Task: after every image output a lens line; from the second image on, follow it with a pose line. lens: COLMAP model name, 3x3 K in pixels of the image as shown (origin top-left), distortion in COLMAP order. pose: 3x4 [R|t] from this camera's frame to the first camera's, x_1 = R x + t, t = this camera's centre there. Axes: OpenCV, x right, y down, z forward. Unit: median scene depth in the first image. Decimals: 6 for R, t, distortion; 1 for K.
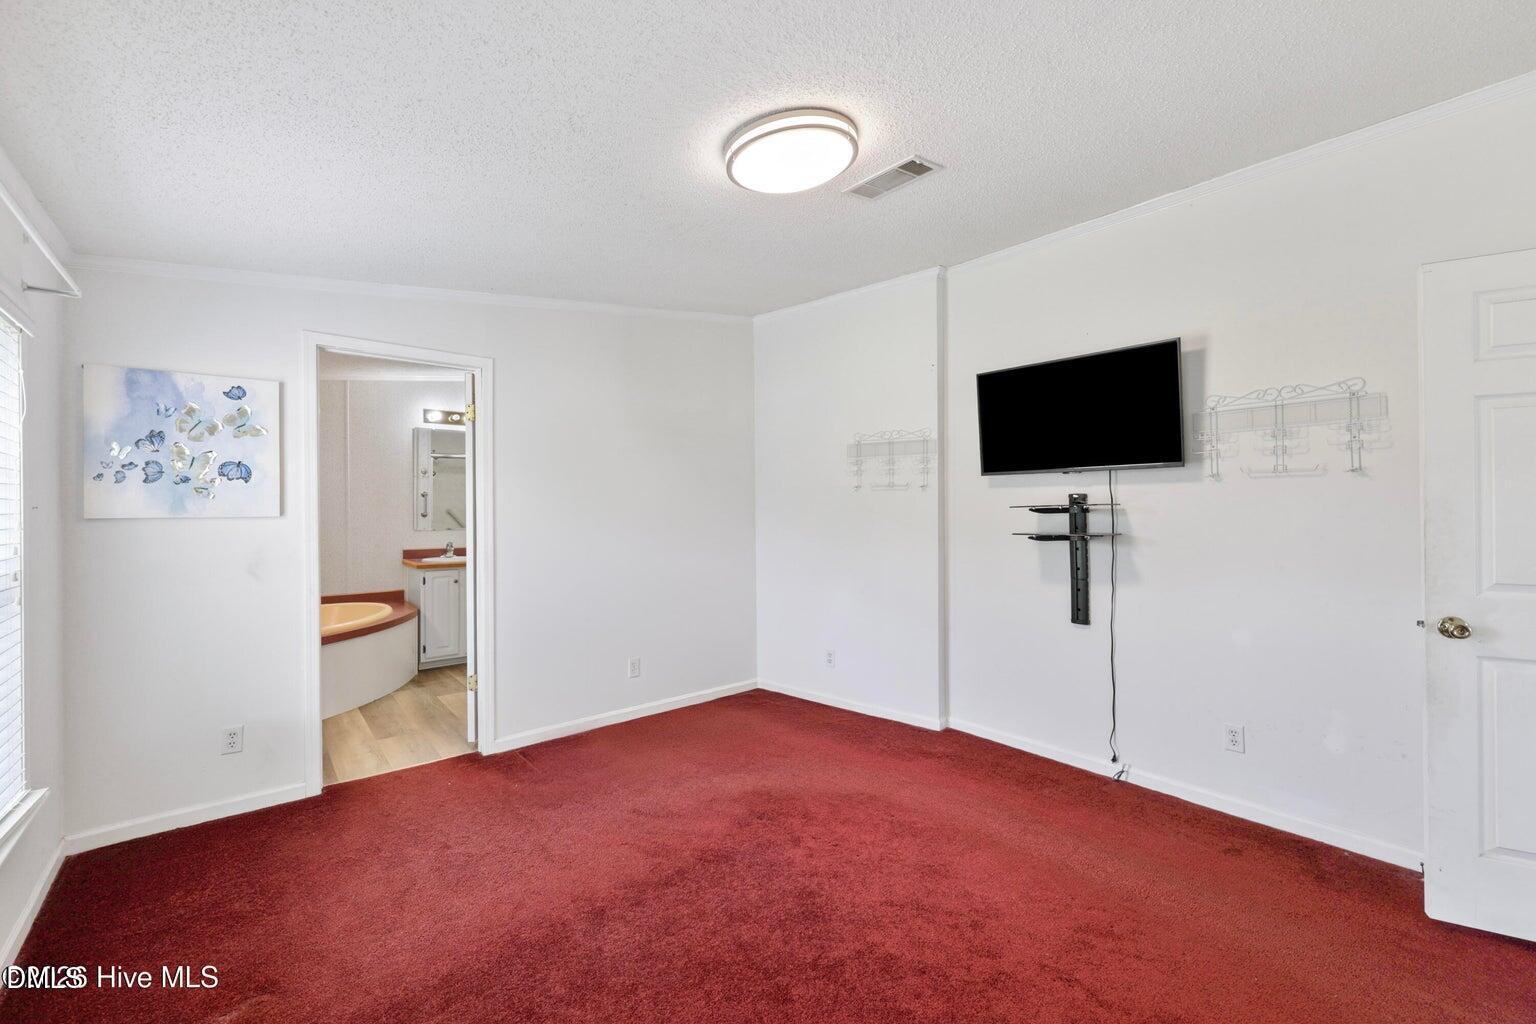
lens RADIAL K [[626.7, 0, 776.0], [0, 626.7, 510.1], [0, 0, 1]] dist [-0.000820, 0.000045]
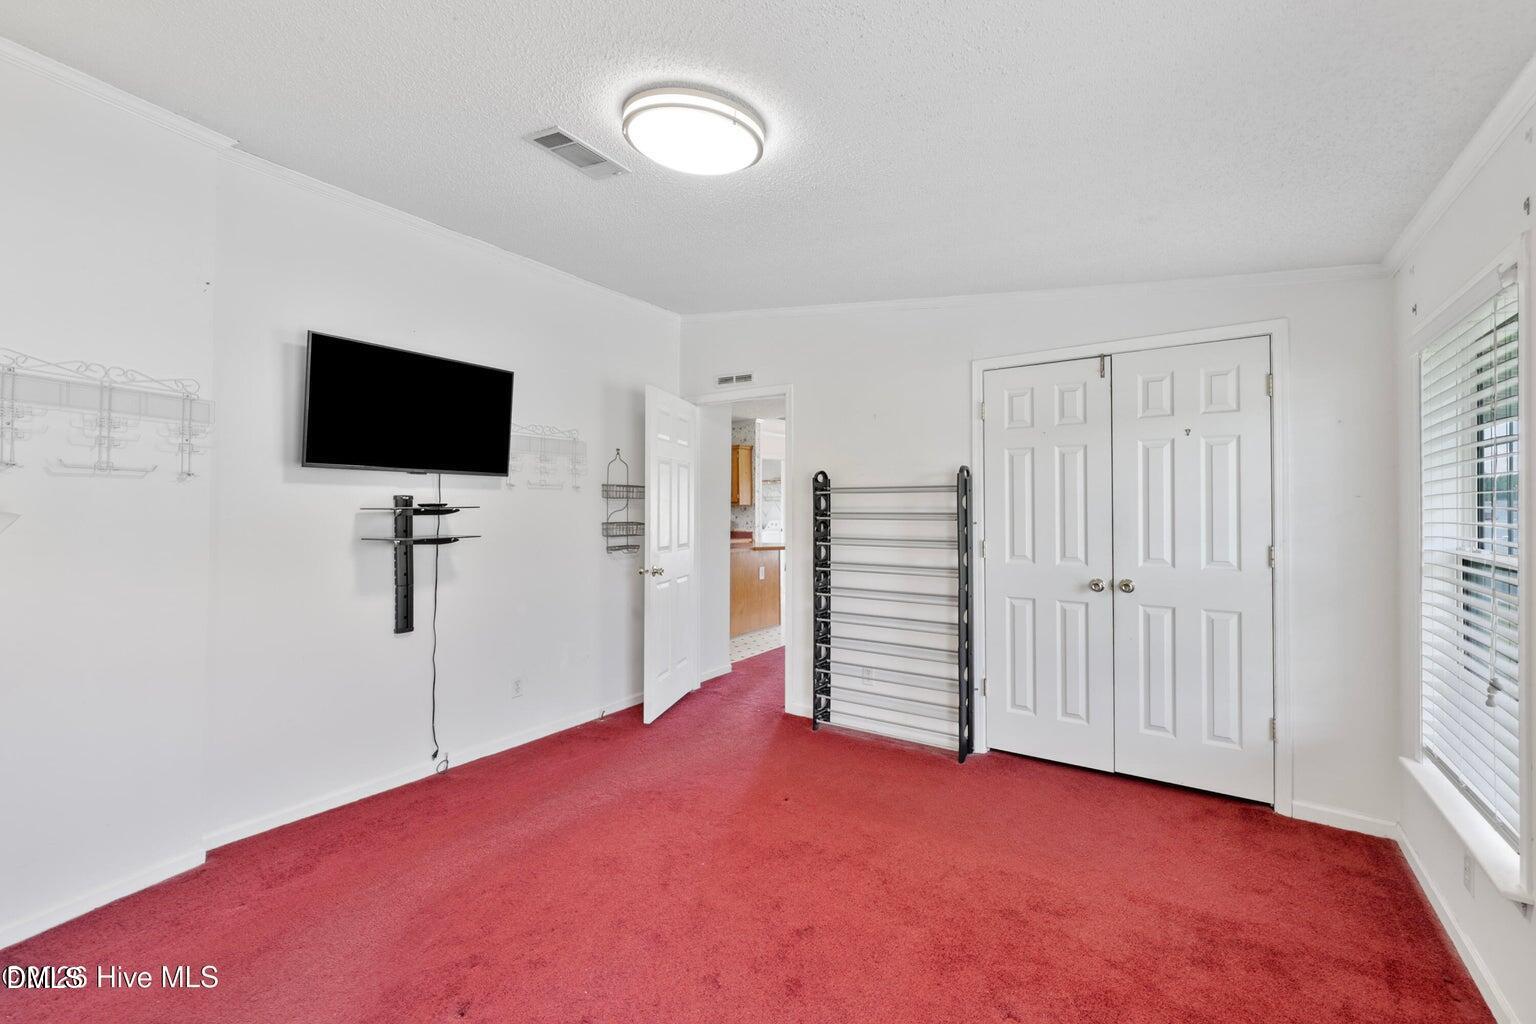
lens RADIAL K [[626.7, 0, 776.1], [0, 626.7, 508.7], [0, 0, 1]] dist [-0.000820, 0.000045]
pose [[-0.259020, 0.003499, 0.965866, -0.566959], [0.000657, 0.999994, -0.003446, -0.002028], [-0.965872, -0.000258, -0.259020, 0.687891]]
